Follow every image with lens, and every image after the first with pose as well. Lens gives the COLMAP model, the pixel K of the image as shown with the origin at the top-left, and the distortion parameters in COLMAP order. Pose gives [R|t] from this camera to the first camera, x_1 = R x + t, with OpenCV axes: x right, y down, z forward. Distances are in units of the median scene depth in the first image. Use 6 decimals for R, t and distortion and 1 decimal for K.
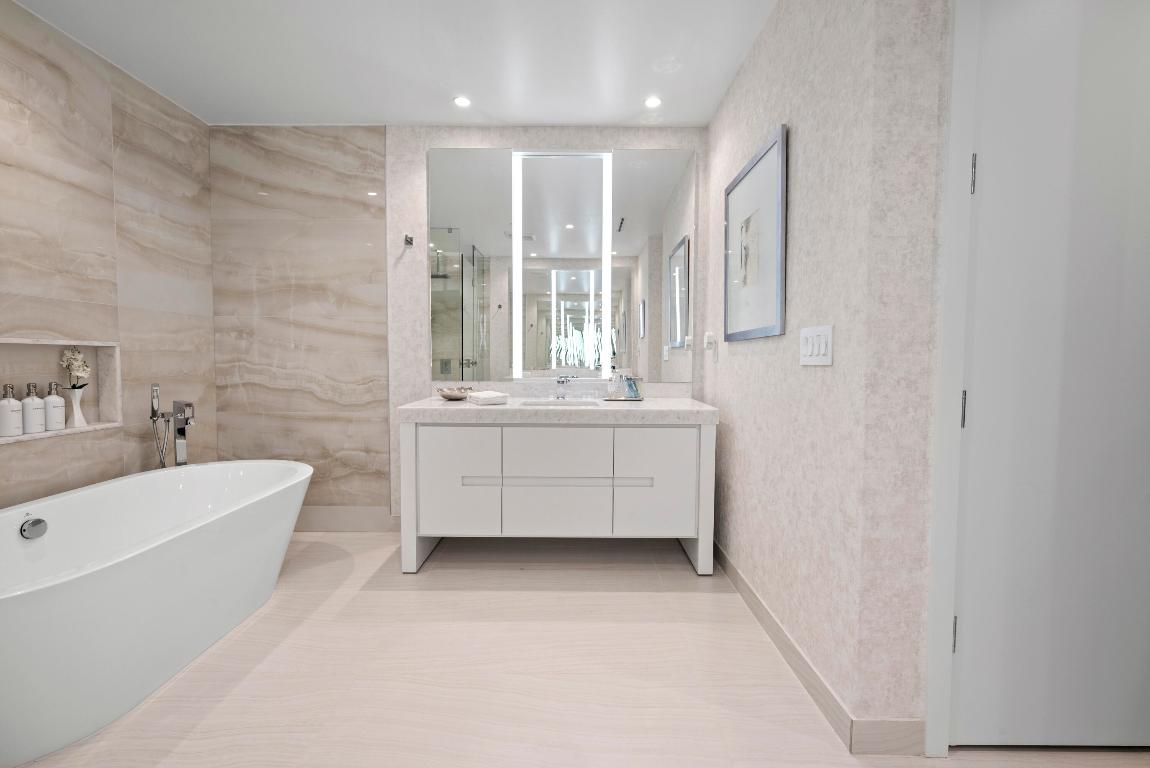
lens RADIAL K [[500.2, 0, 575.5], [0, 500.2, 381.7], [0, 0, 1]] dist [-0.000432, -0.000176]
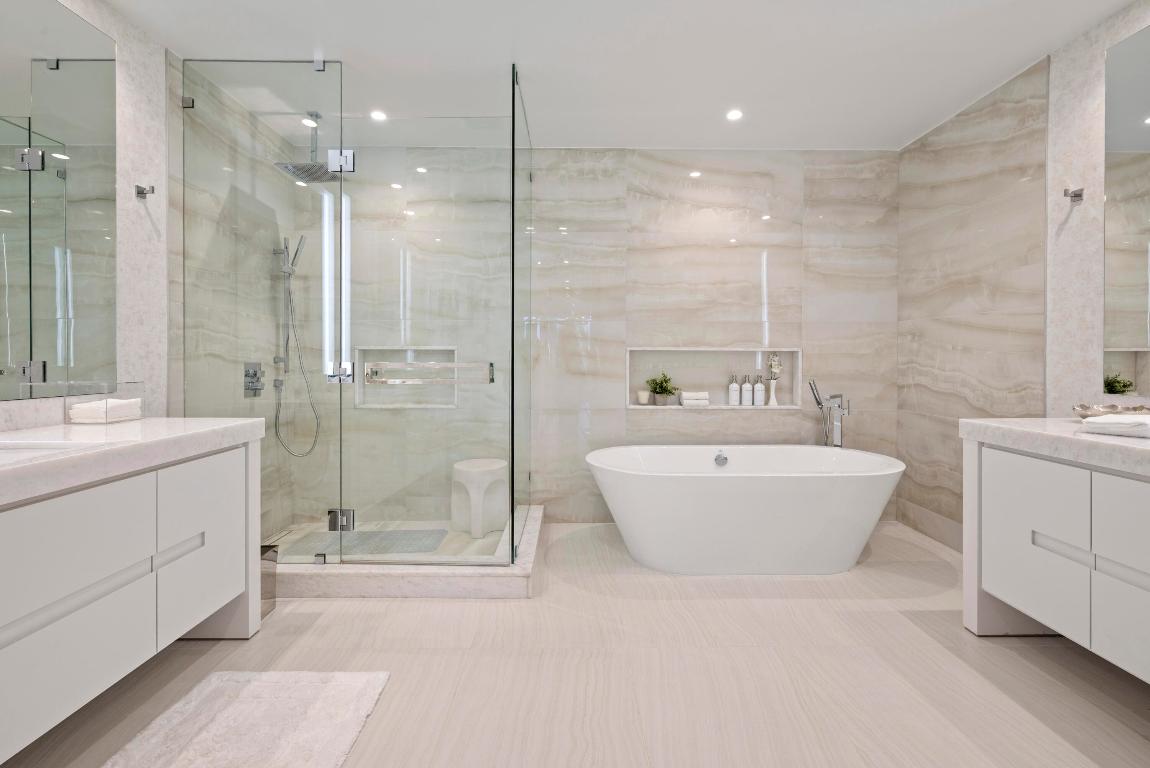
lens RADIAL K [[504.3, 0, 574.7], [0, 504.3, 362.9], [0, 0, 1]] dist [0.000027, -0.000062]
pose [[0.010871, 0.004346, -0.999931, 0.381719], [-0.050258, 0.998729, 0.003794, -0.009824], [0.998677, 0.050214, 0.011076, 0.290673]]
